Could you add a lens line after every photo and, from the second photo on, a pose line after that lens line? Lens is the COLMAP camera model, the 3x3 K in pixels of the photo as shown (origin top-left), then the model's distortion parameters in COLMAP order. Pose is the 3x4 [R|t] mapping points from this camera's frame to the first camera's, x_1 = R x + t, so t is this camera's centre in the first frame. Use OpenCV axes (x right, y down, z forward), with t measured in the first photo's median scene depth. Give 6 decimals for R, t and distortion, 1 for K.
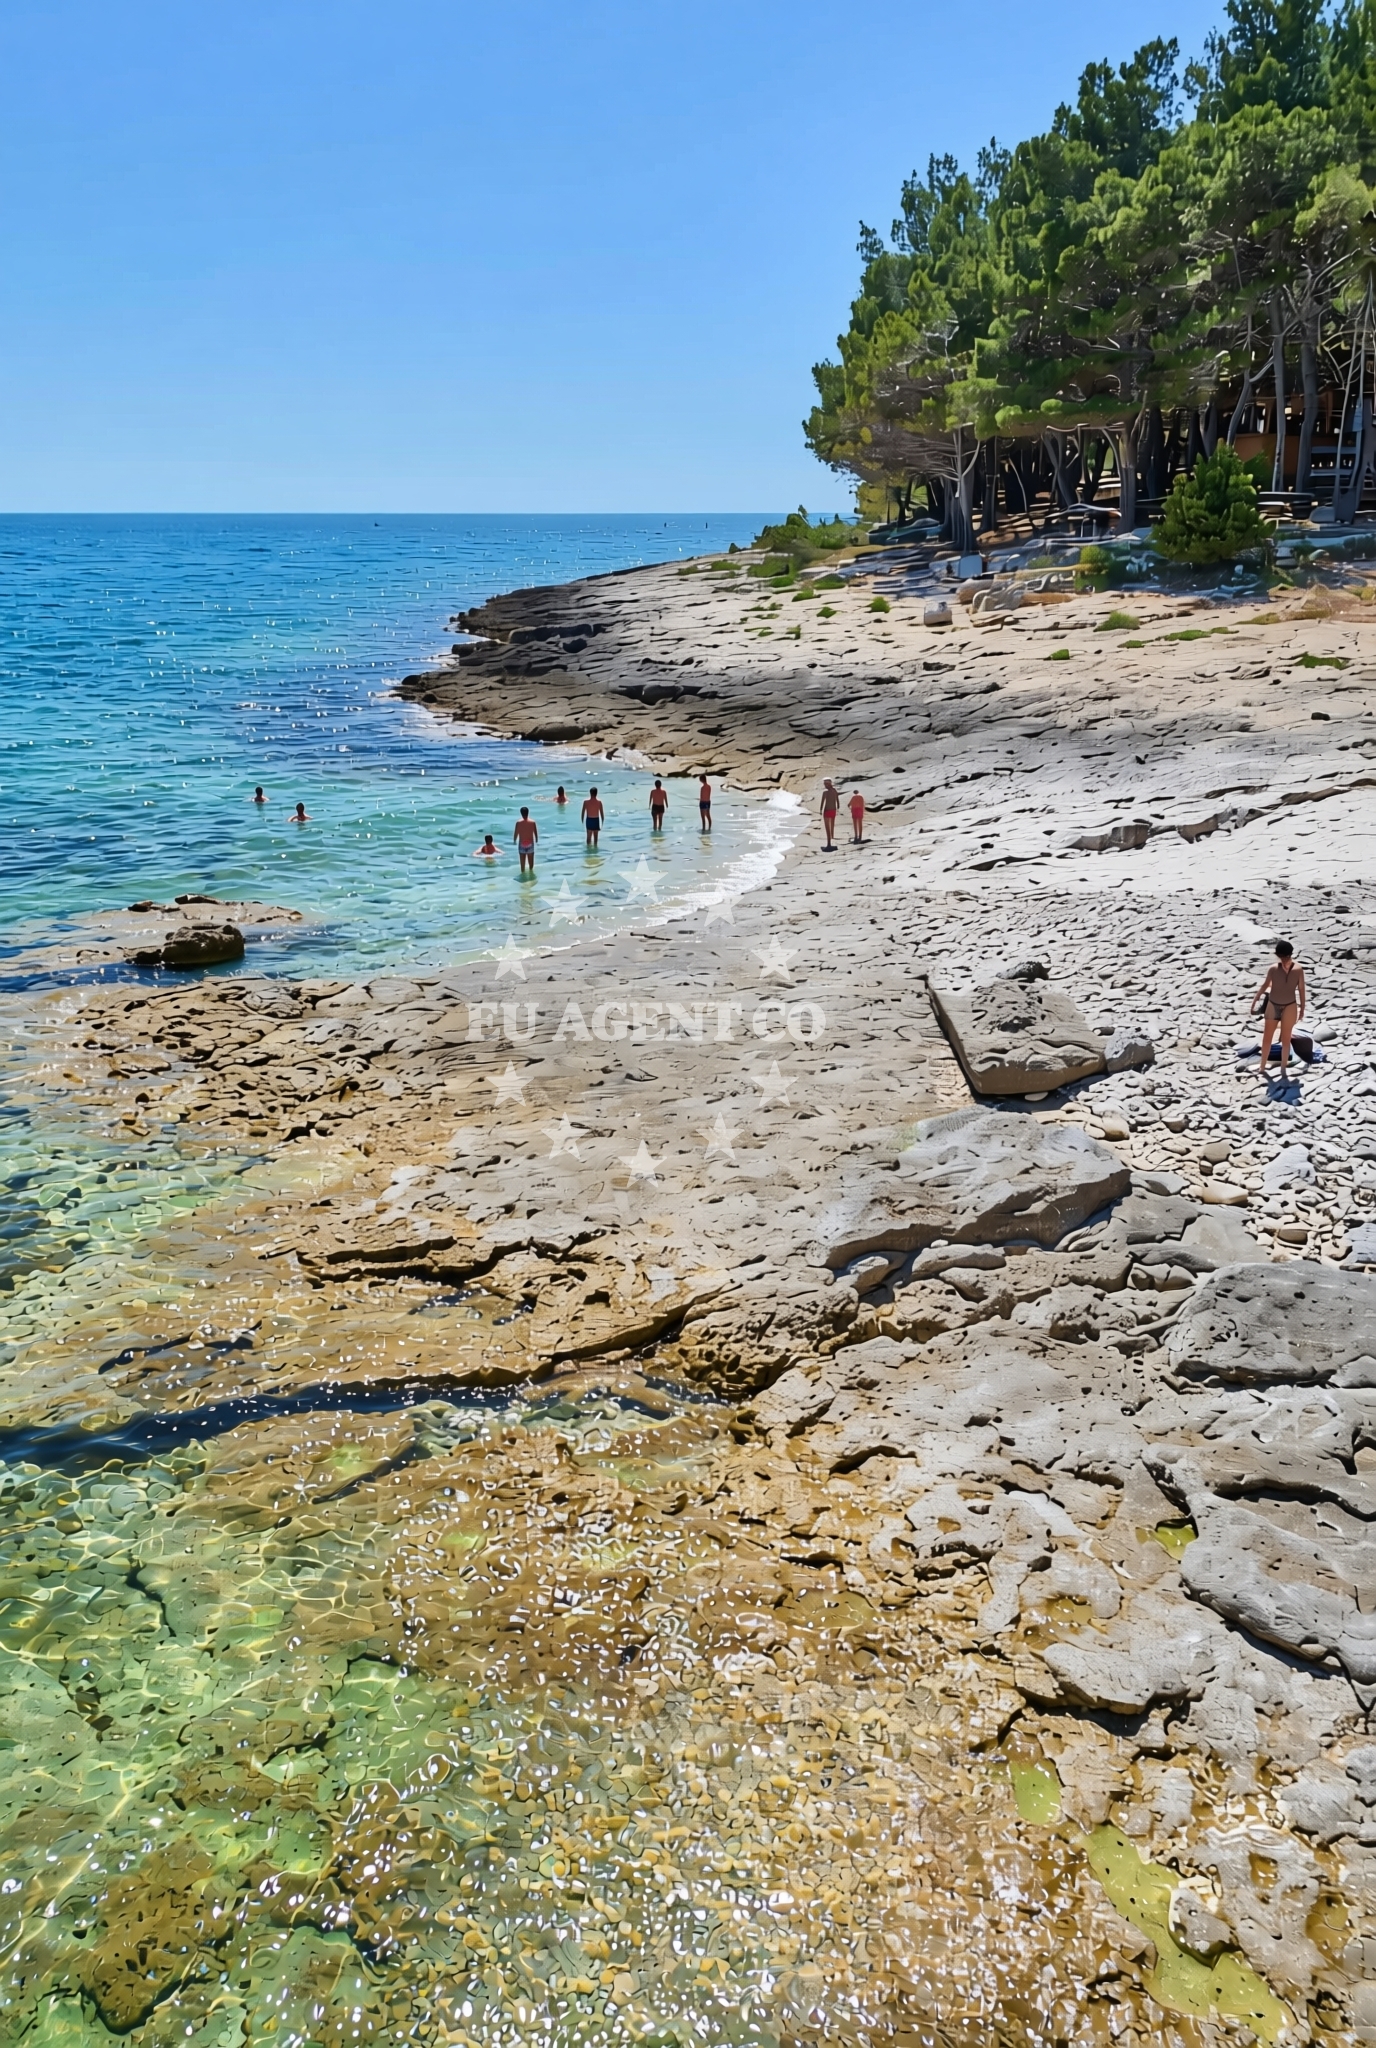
lens RADIAL K [[1566.7, 0, 688.1], [0, 1566.7, 1024.6], [0, 0, 1]] dist [0.031180, 0.000558]
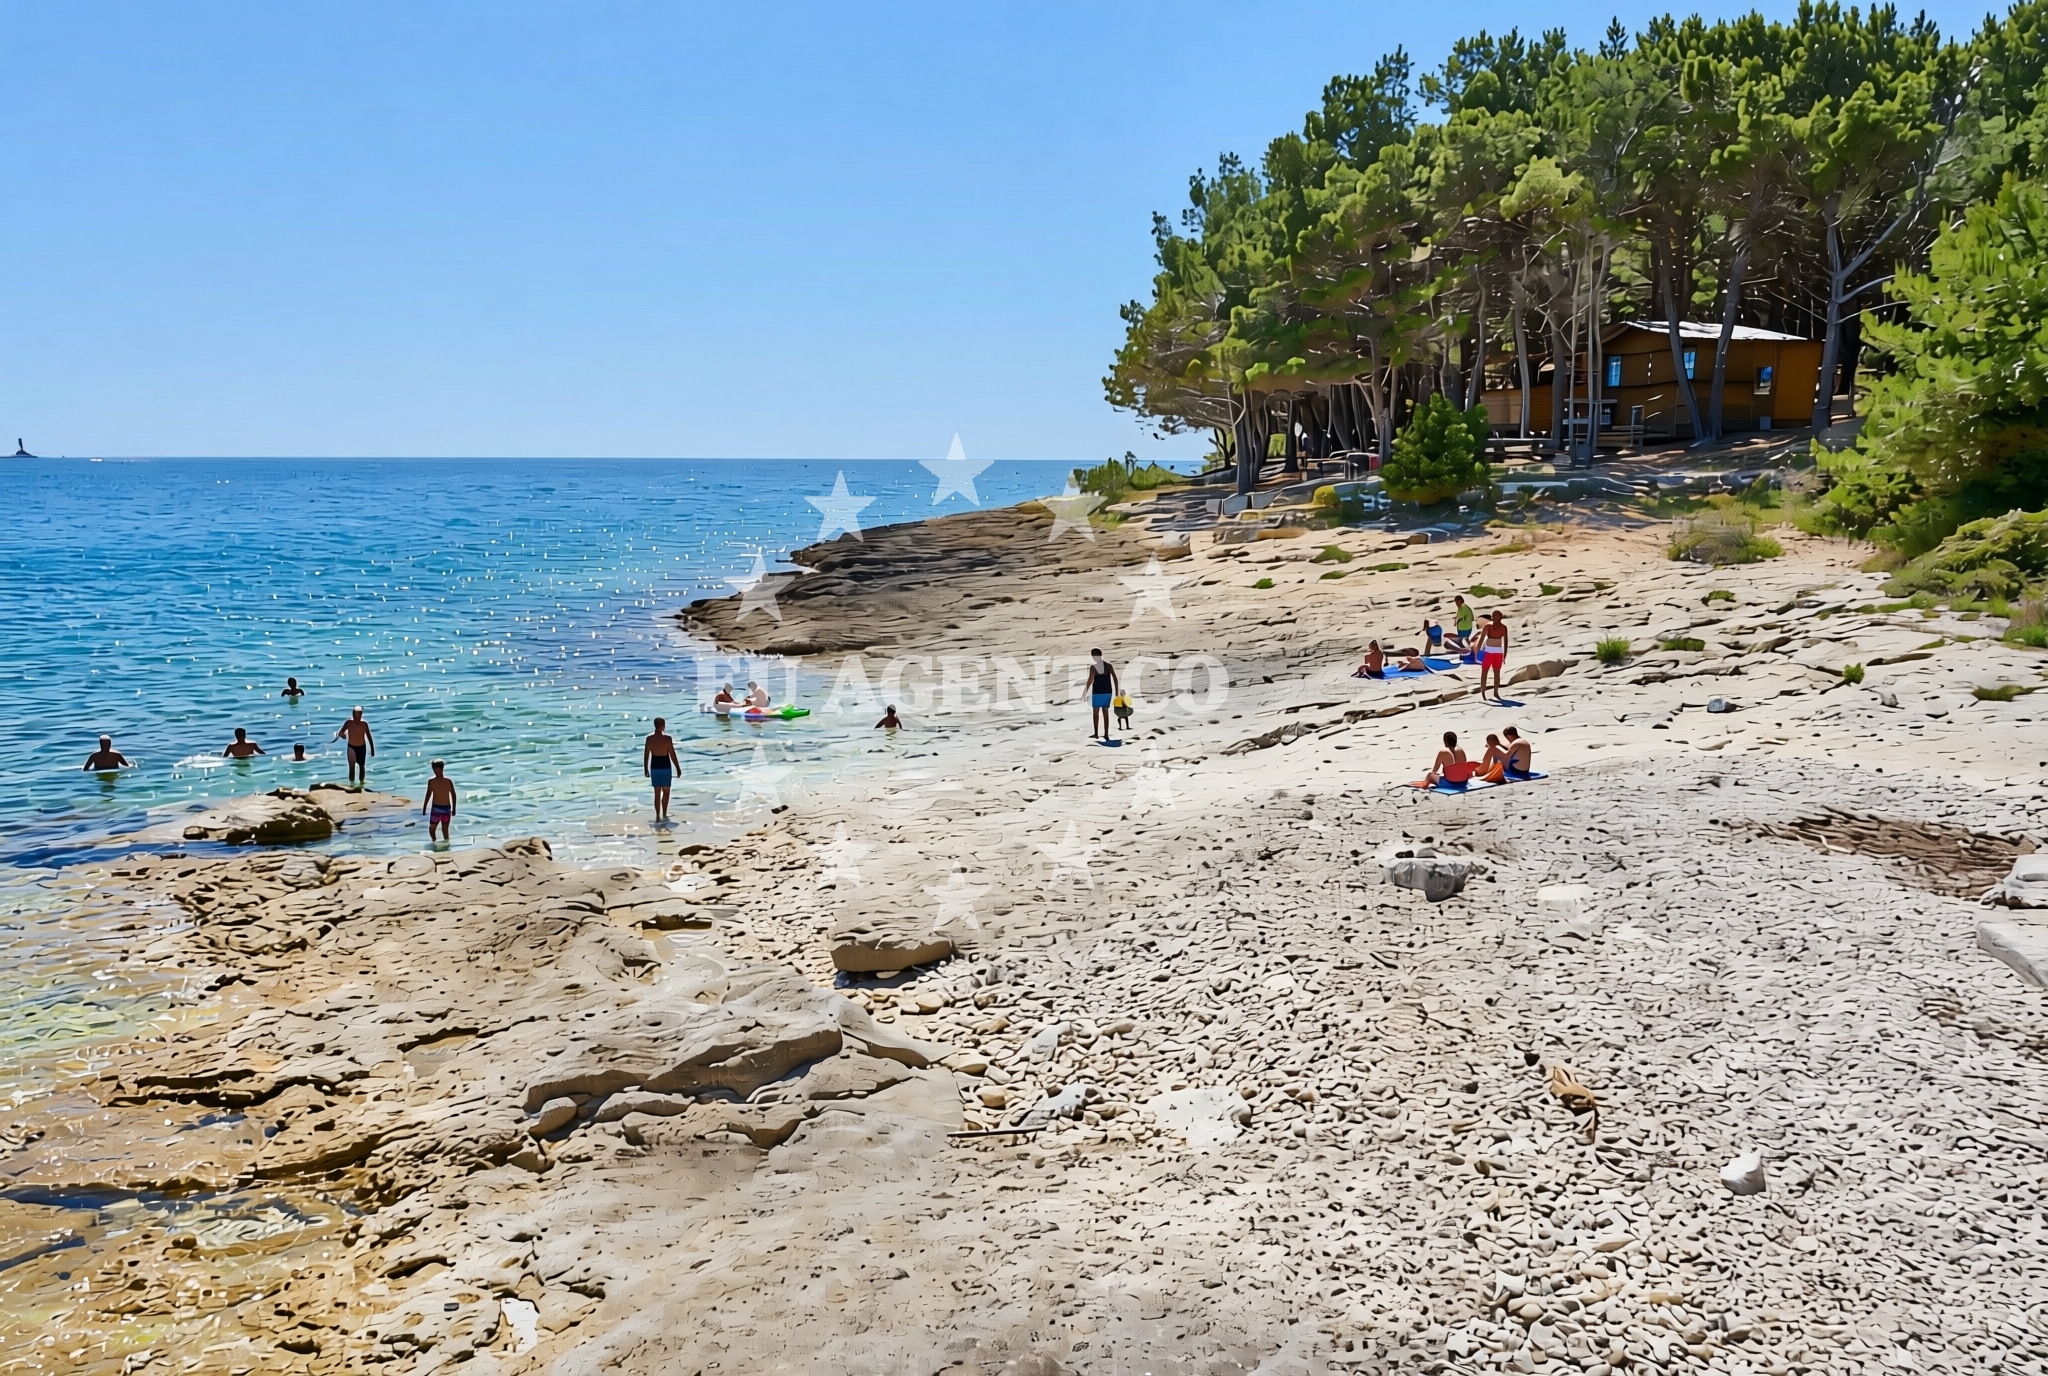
lens RADIAL K [[1531.3, 0, 1024.0], [0, 1531.3, 688.0], [0, 0, 1]] dist [0.009525, 0.001615]
pose [[0.992267, 0.013788, -0.123353, 0.193942], [-0.034251, 0.985641, -0.165345, 0.010598], [0.119302, 0.168291, 0.978491, -0.021218]]
